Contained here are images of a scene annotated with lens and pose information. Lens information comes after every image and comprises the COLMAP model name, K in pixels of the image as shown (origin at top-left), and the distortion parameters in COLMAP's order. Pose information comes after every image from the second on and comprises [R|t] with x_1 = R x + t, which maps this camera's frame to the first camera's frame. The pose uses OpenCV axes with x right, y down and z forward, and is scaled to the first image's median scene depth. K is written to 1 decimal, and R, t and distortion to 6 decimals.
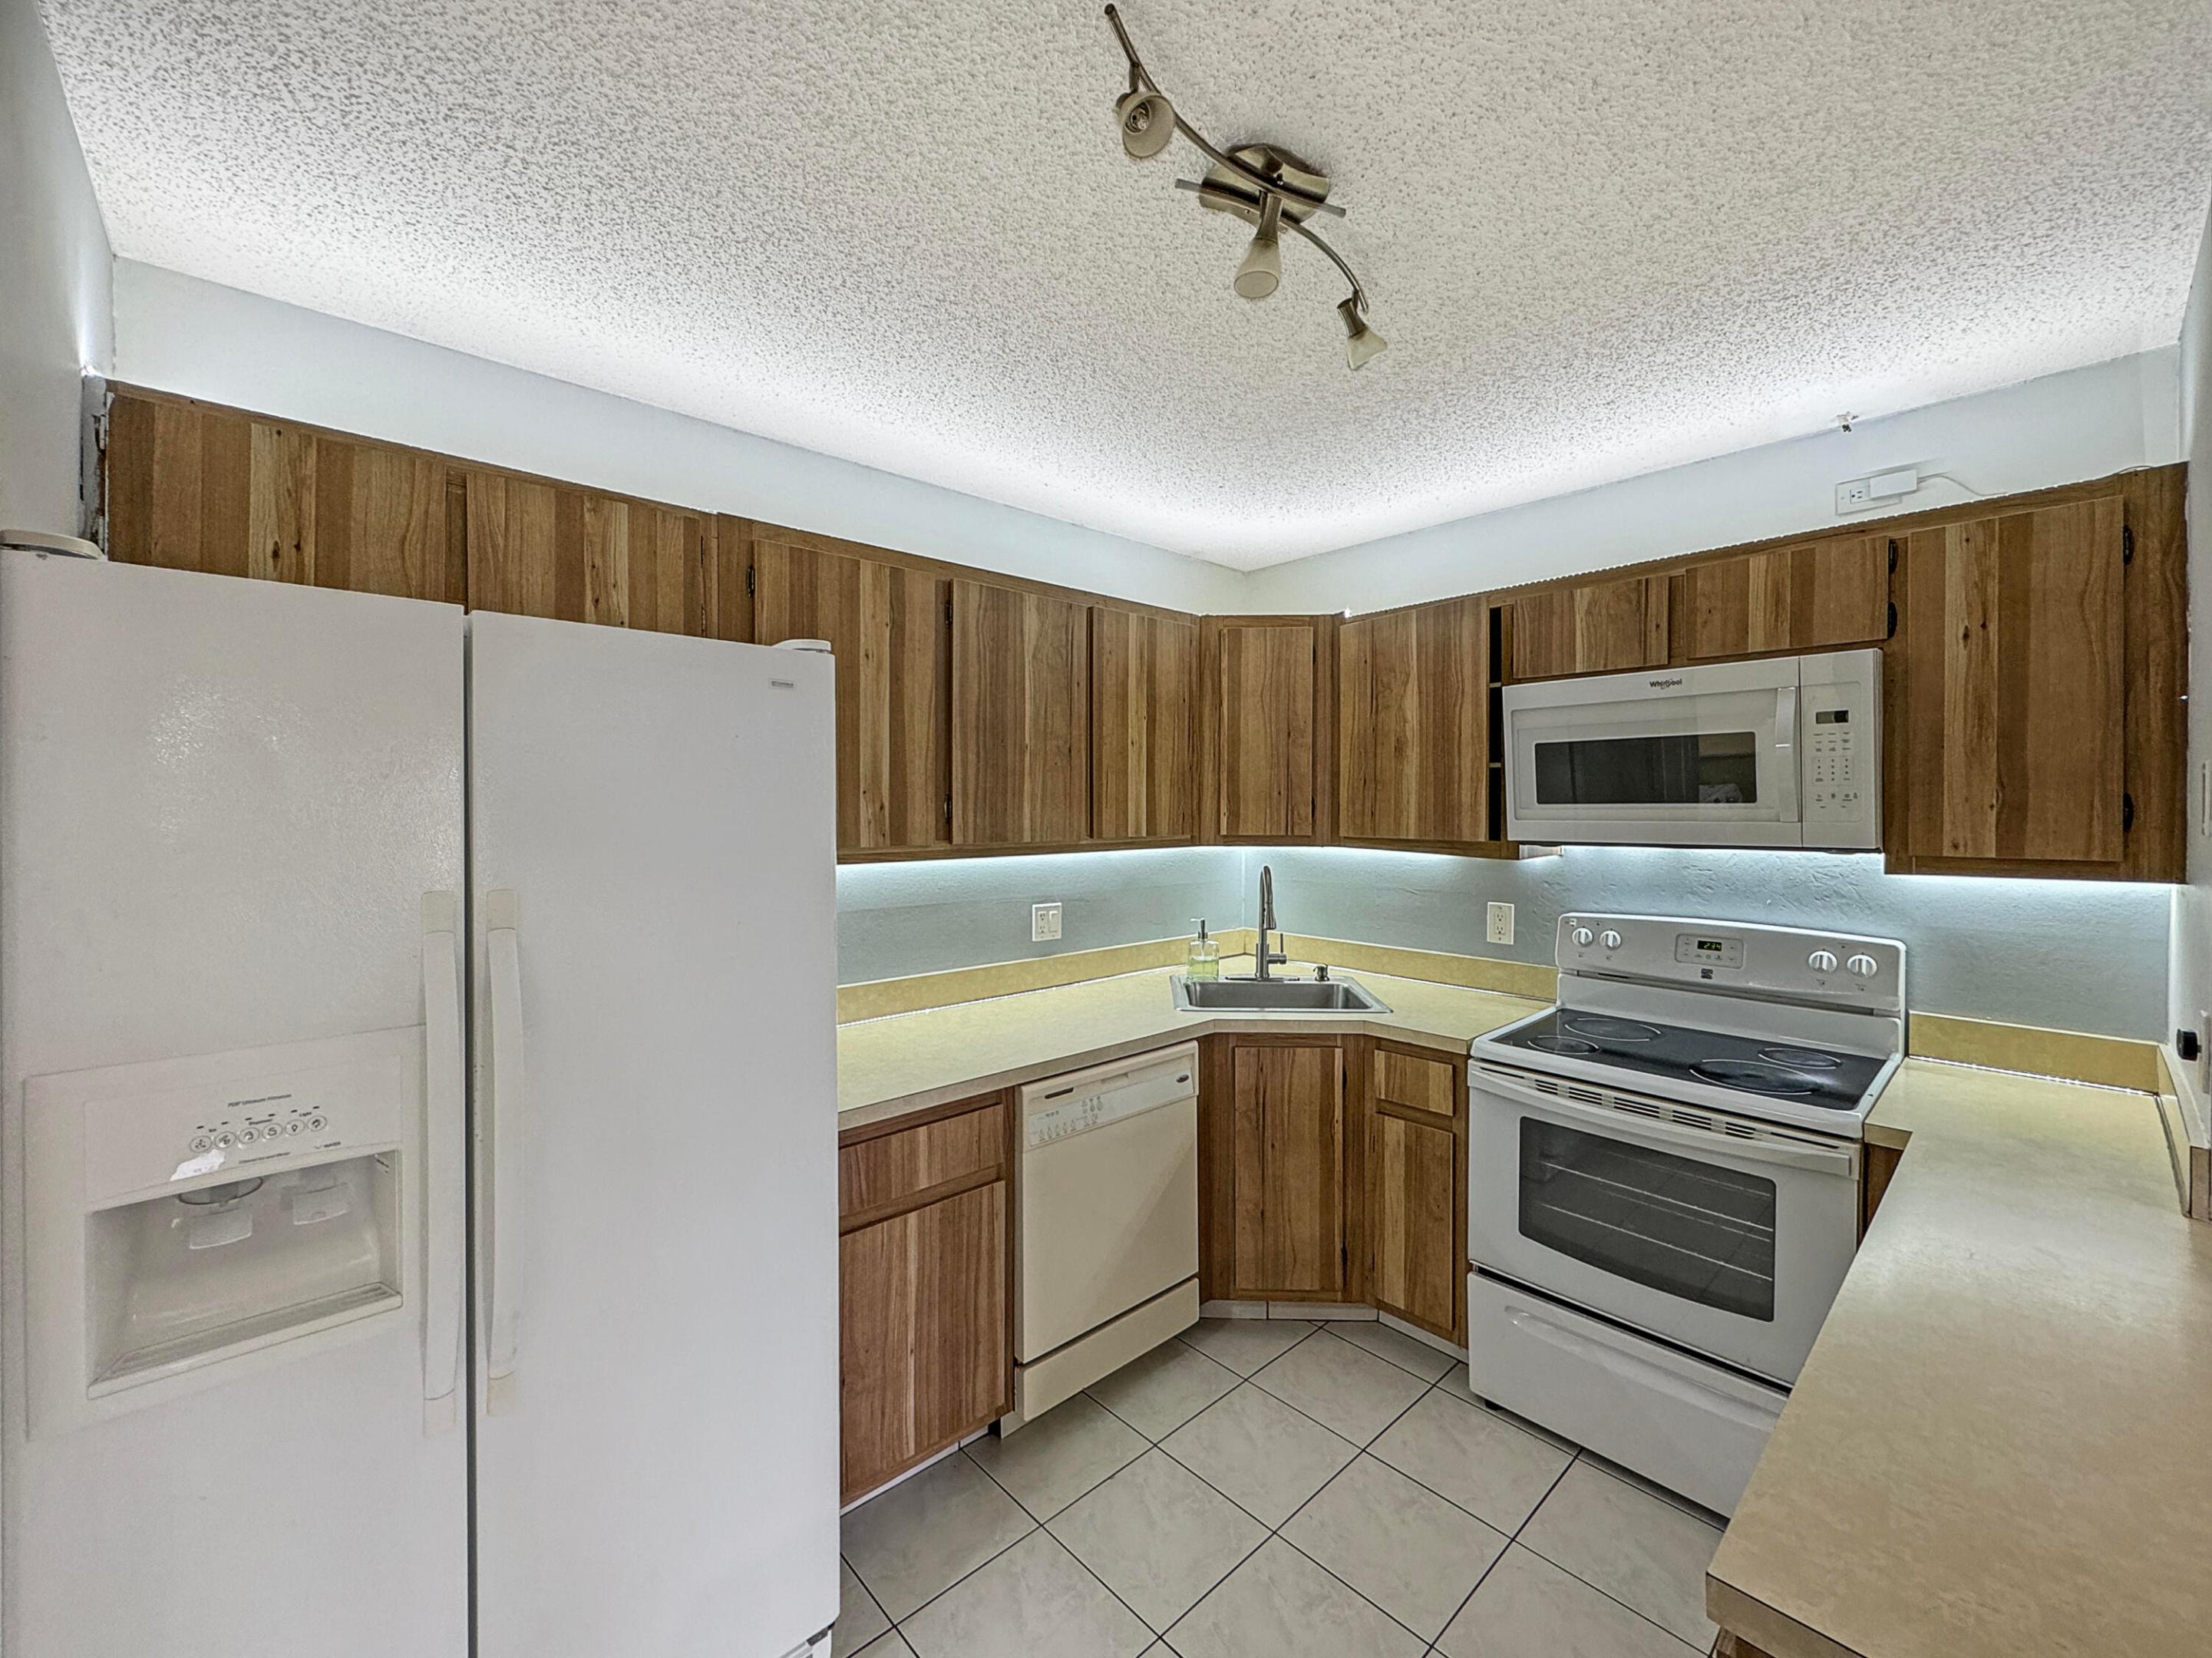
lens RADIAL K [[912.8, 0, 1097.9], [0, 912.8, 809.0], [0, 0, 1]] dist [-0.001383, 0.000376]
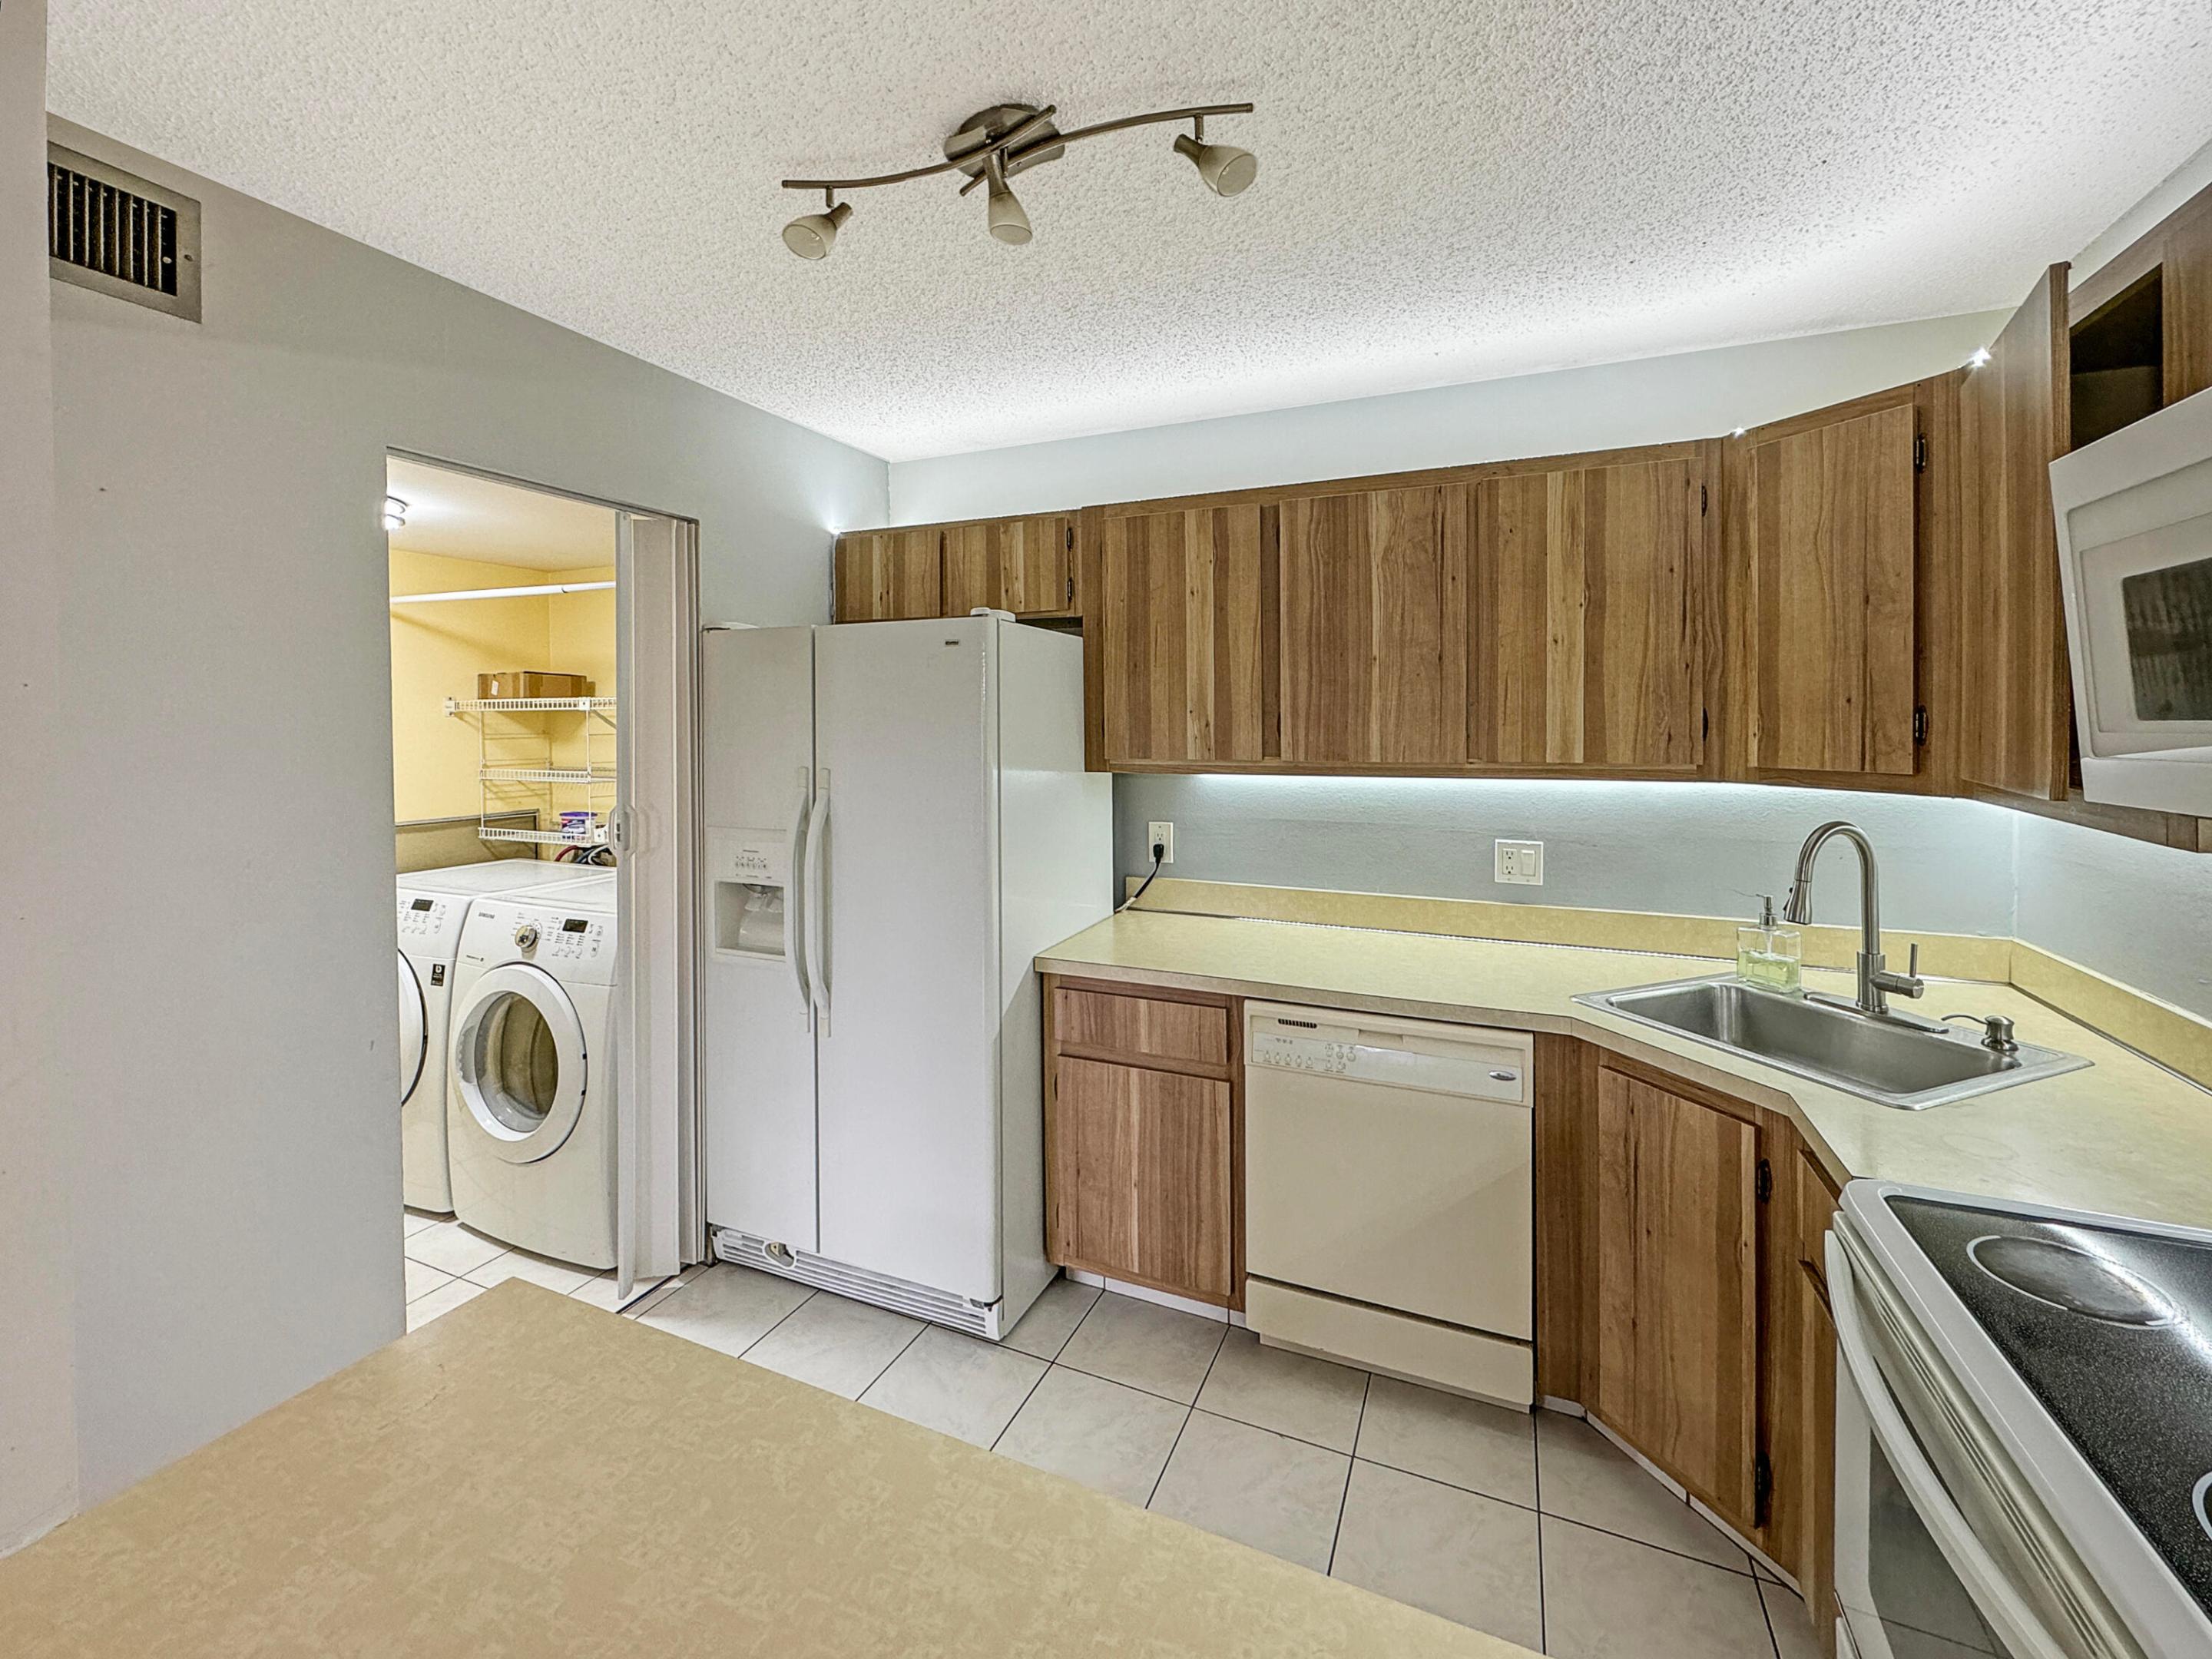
lens RADIAL K [[912.7, 0, 1072.3], [0, 912.7, 733.3], [0, 0, 1]] dist [-0.001383, 0.000376]
pose [[0.387964, 0.010705, -0.921612, 0.674062], [0.000907, 0.999928, 0.011996, -0.004521], [0.921674, -0.005490, 0.387926, 0.373001]]
